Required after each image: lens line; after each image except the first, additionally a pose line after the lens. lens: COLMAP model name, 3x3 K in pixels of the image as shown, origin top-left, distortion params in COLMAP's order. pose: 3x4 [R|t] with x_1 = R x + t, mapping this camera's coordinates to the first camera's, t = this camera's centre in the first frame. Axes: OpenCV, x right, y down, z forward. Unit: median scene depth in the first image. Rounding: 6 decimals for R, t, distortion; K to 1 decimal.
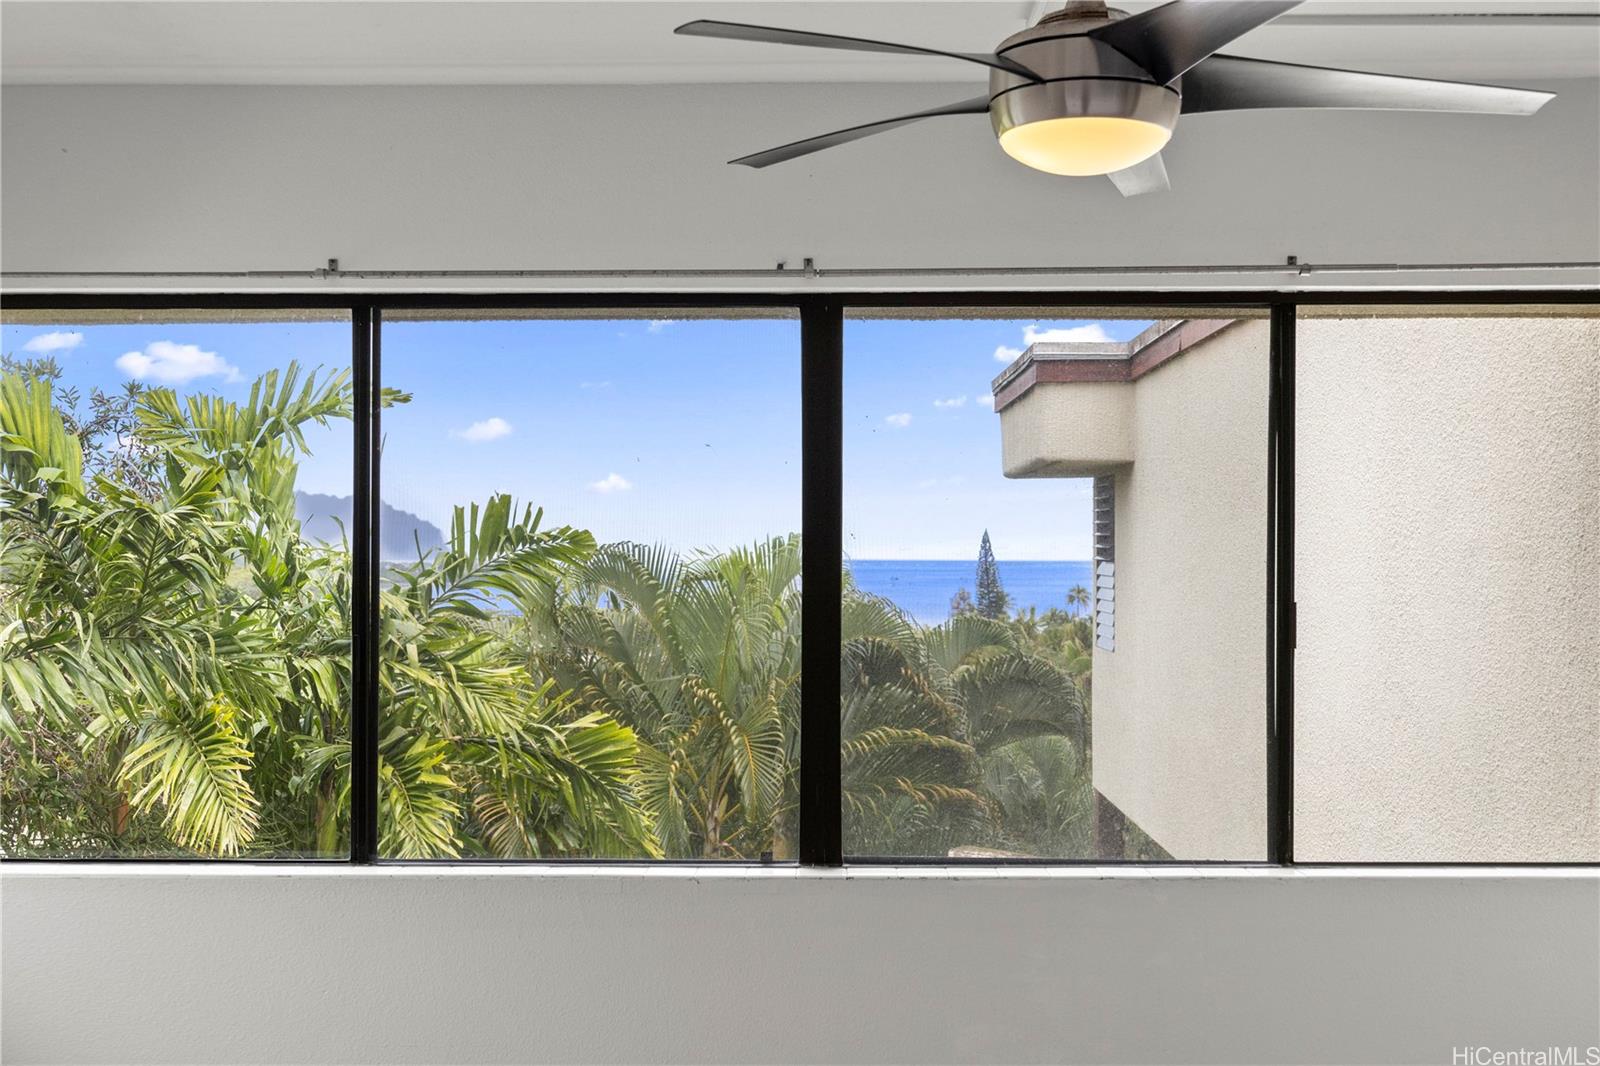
lens RADIAL K [[1563.4, 0, 800.0], [0, 1563.4, 533.0], [0, 0, 1]] dist [0.005468, 0.001804]
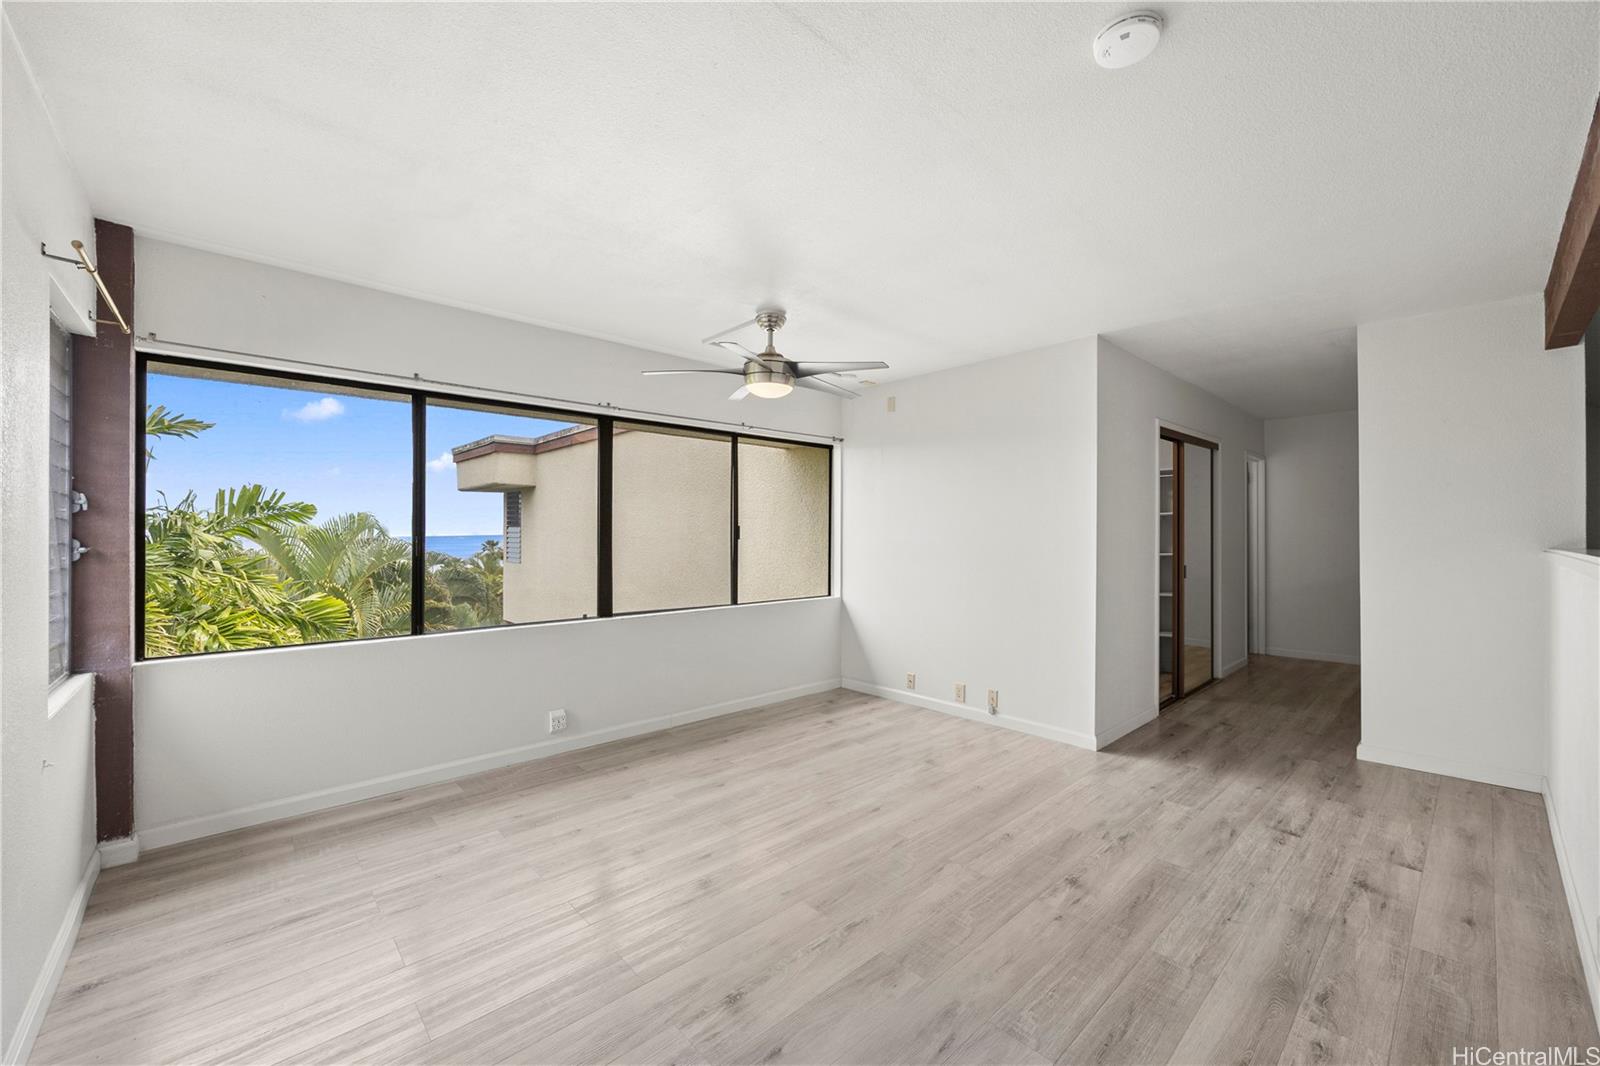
lens RADIAL K [[624.2, 0, 800.0], [0, 624.2, 533.0], [0, 0, 1]] dist [0.000612, 0.000058]
pose [[0.726346, 0.002556, 0.687325, -0.232423], [-0.012095, 0.999886, 0.009064, 0.020581], [-0.687223, -0.014897, 0.726294, -0.027733]]
